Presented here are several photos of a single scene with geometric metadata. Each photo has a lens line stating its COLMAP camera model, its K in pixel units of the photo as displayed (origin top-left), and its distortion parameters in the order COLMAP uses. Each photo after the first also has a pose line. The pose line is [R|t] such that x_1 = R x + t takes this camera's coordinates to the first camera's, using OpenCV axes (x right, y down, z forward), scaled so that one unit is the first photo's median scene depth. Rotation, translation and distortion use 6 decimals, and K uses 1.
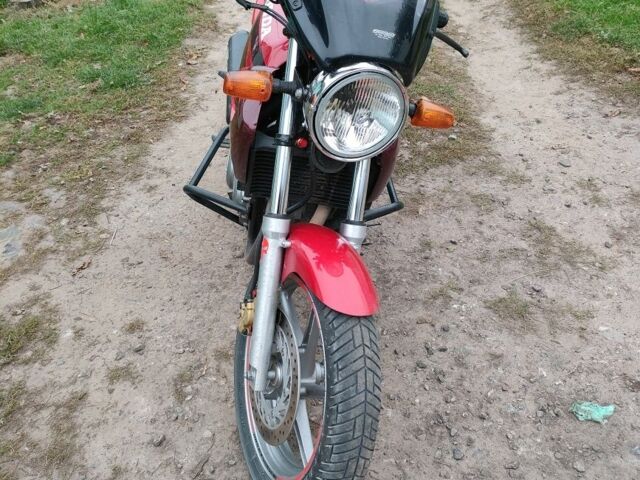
lens RADIAL K [[623.3, 0, 319.8], [0, 623.3, 238.8], [0, 0, 1]] dist [0.060907, 0.000000]
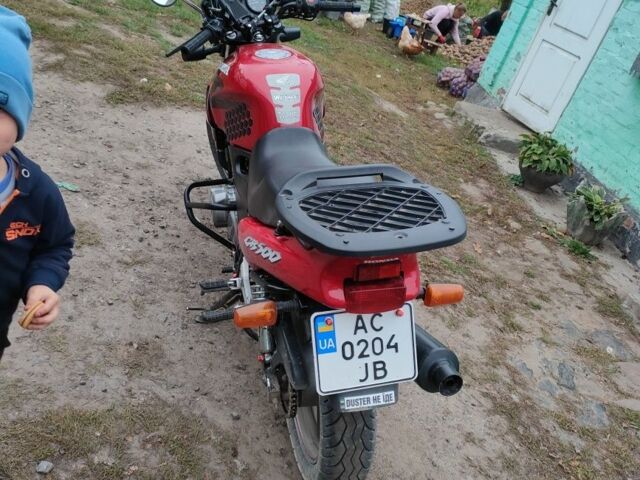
lens RADIAL K [[623.3, 0, 320.0], [0, 623.3, 241.2], [0, 0, 1]] dist [0.060907, 0.000000]
pose [[-0.950869, -0.065498, -0.302587, 0.227901], [-0.304734, 0.370508, 0.877417, -1.106196], [0.054642, 0.926517, -0.372264, 1.441006]]
